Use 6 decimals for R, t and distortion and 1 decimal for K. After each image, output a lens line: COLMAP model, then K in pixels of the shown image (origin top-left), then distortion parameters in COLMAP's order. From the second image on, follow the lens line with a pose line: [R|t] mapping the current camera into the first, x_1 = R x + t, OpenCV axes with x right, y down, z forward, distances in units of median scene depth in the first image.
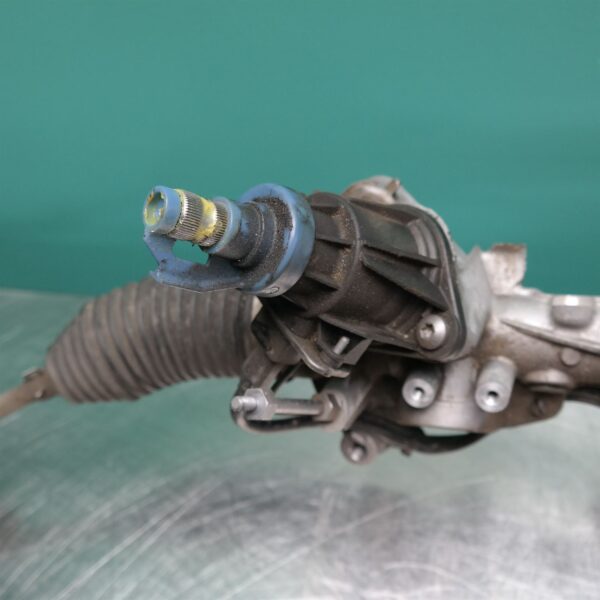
lens RADIAL K [[712.9, 0, 300.9], [0, 712.9, 300.4], [0, 0, 1]] dist [0.004991, 0.000000]
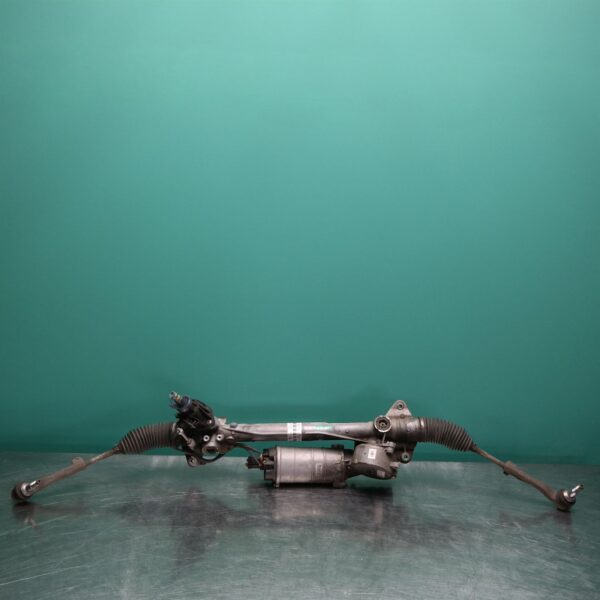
lens RADIAL K [[712.9, 0, 299.3], [0, 712.9, 303.2], [0, 0, 1]] dist [0.004991, 0.000000]
pose [[0.944668, 0.109545, 0.309197, -1.038134], [0.064348, 0.862392, -0.502135, 2.183504], [-0.321656, 0.494247, 0.807625, -4.460484]]
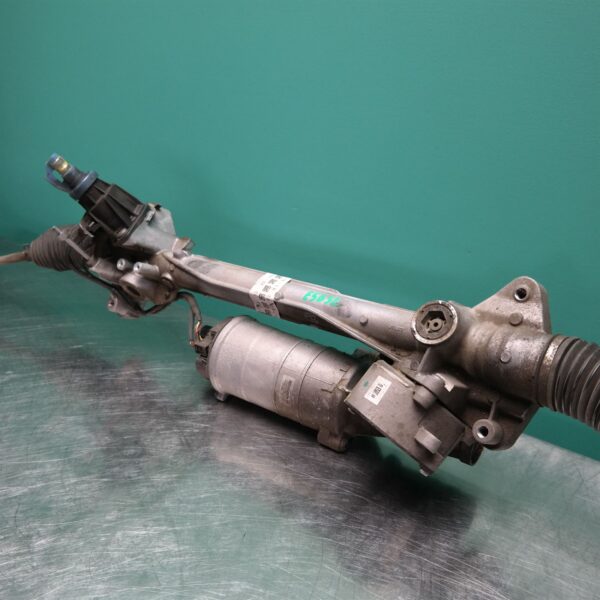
lens RADIAL K [[712.9, 0, 298.7], [0, 712.9, 298.6], [0, 0, 1]] dist [0.004991, 0.000000]
pose [[0.904585, 0.307148, -0.295611, 1.779517], [-0.390184, 0.875864, -0.283934, 0.825833], [0.171705, 0.372185, 0.912138, -1.450937]]
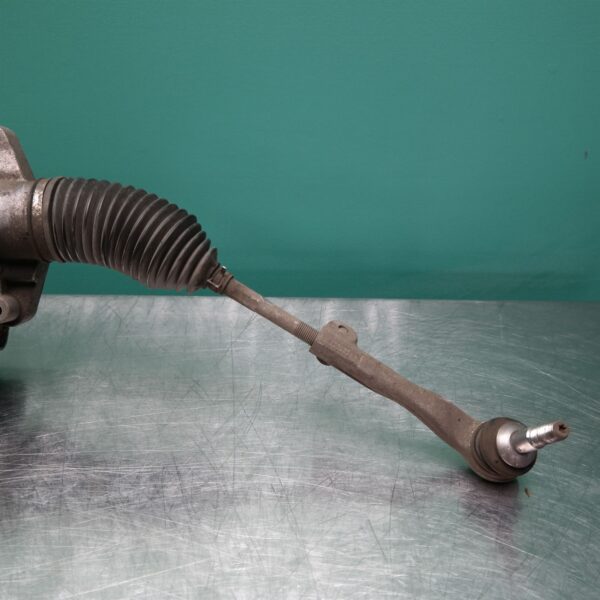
lens RADIAL K [[712.9, 0, 302.6], [0, 712.9, 299.8], [0, 0, 1]] dist [0.004991, 0.000000]
pose [[0.942602, -0.001110, 0.333918, 1.899803], [0.071284, 0.977611, -0.197977, 0.751553], [-0.326222, 0.210416, 0.921577, -1.242350]]
